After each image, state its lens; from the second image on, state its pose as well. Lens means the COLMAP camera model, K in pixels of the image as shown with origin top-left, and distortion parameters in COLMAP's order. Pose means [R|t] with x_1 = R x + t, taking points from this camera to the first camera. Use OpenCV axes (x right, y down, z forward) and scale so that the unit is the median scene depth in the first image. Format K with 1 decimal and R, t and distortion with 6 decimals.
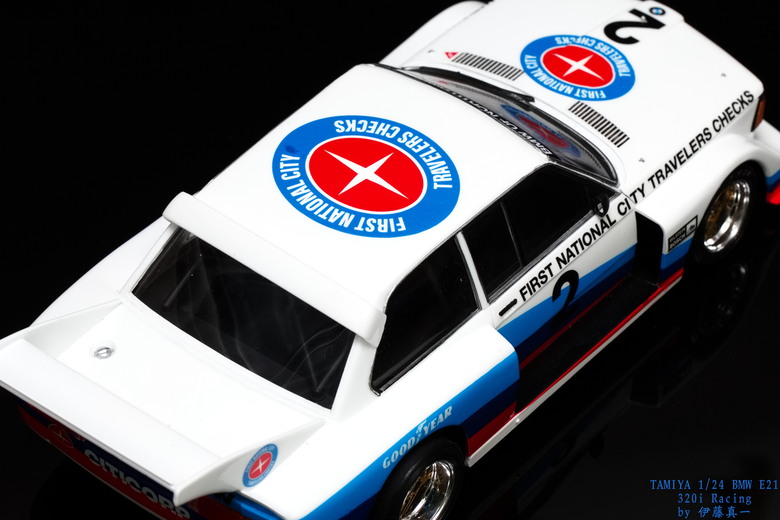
lens RADIAL K [[3389.9, 0, 390.0], [0, 3389.9, 260.0], [0, 0, 1]] dist [0.077514, -1.769594]
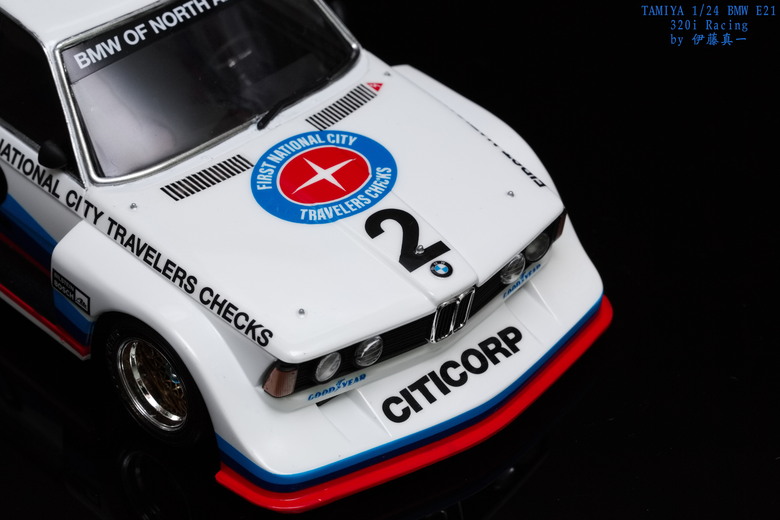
lens RADIAL K [[3389.9, 0, 390.0], [0, 3389.9, 260.0], [0, 0, 1]] dist [0.077514, -1.769594]
pose [[-0.117250, 0.638425, -0.760701, 0.672489], [-0.697665, 0.492179, 0.520599, -0.473444], [0.706765, 0.591754, 0.387699, 0.741720]]
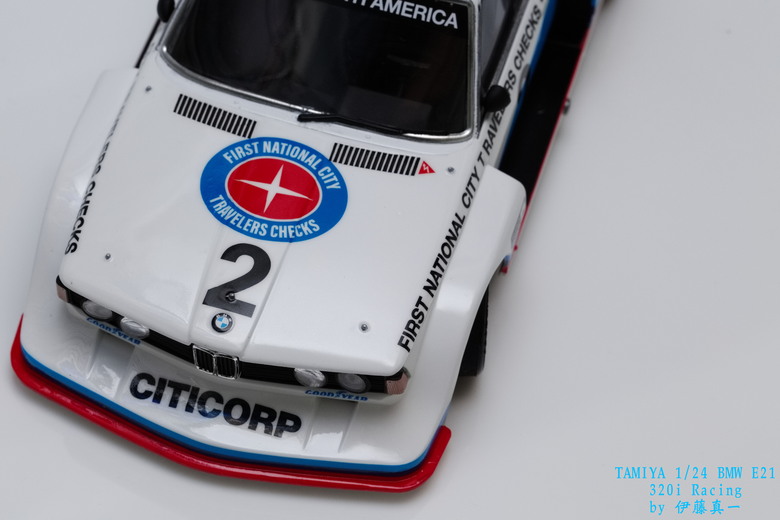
lens RADIAL K [[3389.9, 0, 390.0], [0, 3389.9, 260.0], [0, 0, 1]] dist [0.077514, -1.769594]
pose [[-0.918616, 0.308726, -0.246644, 0.244020], [-0.285449, -0.086834, 0.954452, -0.874570], [0.273247, 0.947179, 0.167892, 0.910079]]
